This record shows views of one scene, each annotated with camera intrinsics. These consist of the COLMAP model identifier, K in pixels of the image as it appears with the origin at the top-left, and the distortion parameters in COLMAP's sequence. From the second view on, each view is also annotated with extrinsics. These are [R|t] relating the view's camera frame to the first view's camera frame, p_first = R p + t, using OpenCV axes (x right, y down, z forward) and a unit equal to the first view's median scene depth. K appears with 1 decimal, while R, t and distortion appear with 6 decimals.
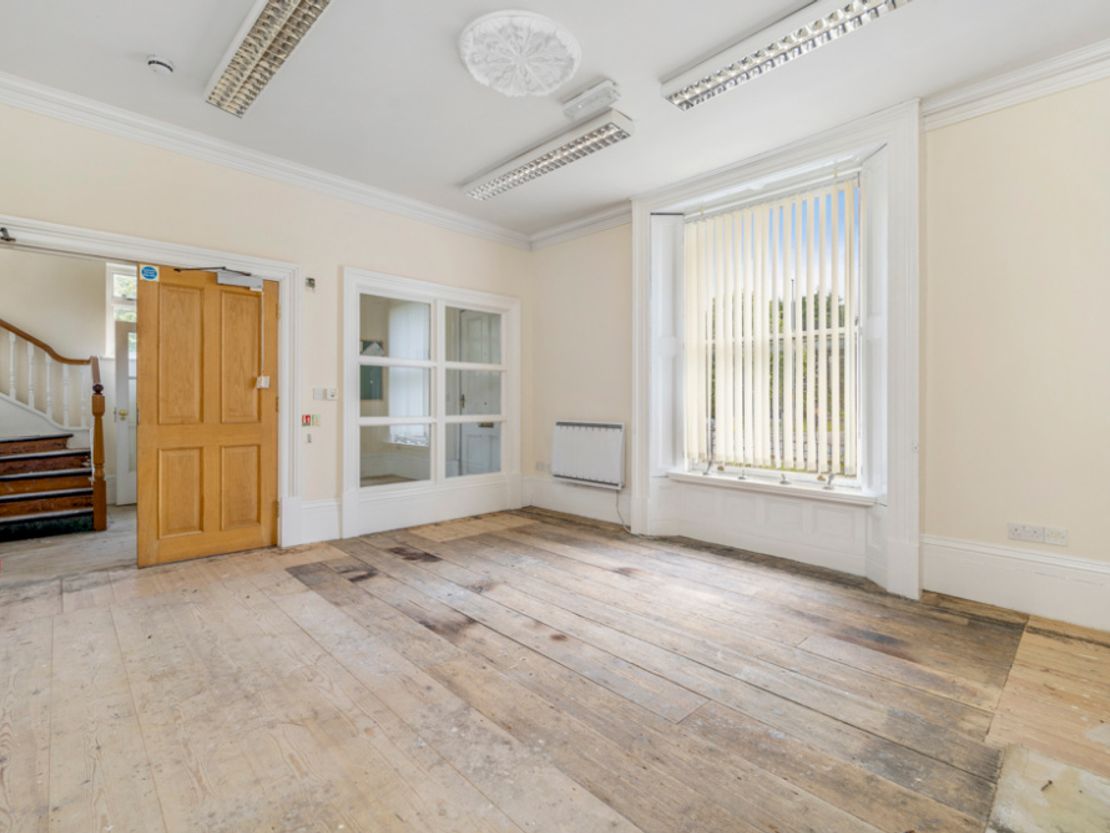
lens RADIAL K [[510.9, 0, 534.9], [0, 510.9, 401.5], [0, 0, 1]] dist [0.002404, 0.000497]
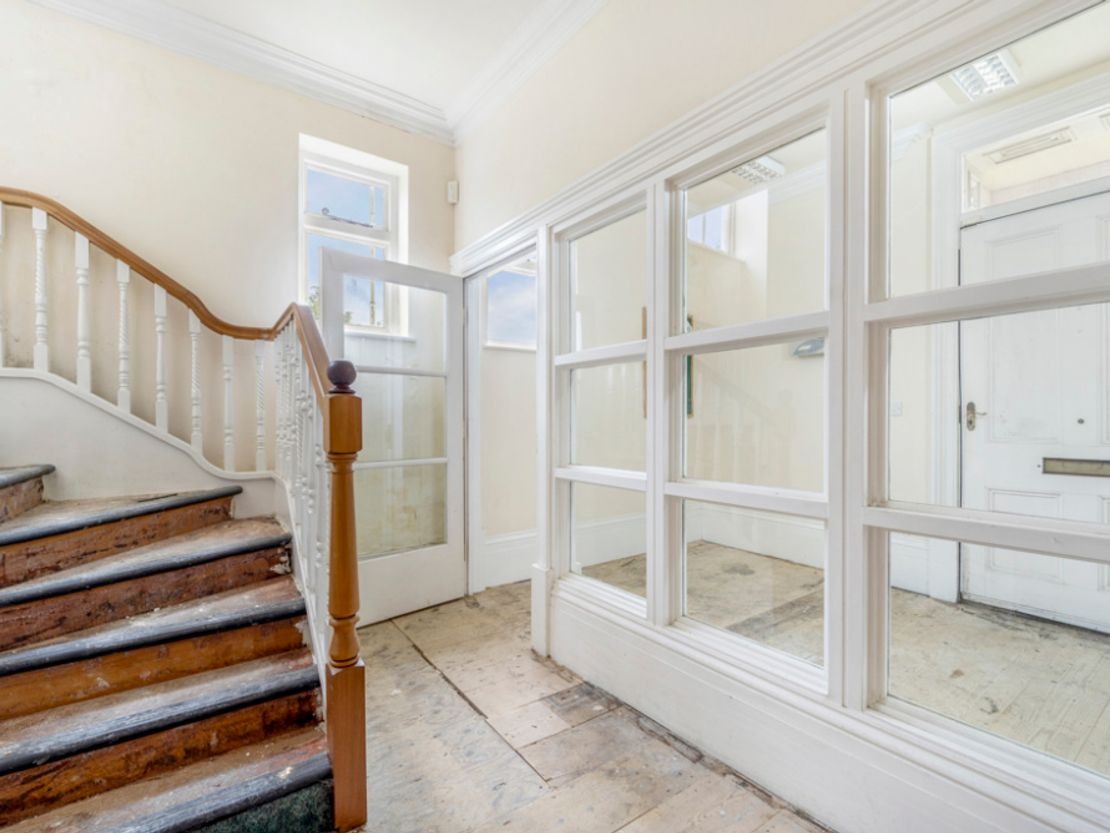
lens RADIAL K [[510.9, 0, 553.5], [0, 510.9, 419.8], [0, 0, 1]] dist [0.002404, 0.000497]
pose [[0.990612, -0.001517, -0.136696, -0.812072], [0.001657, 0.999998, 0.000907, 0.003649], [0.136694, -0.001125, 0.990613, 0.842118]]
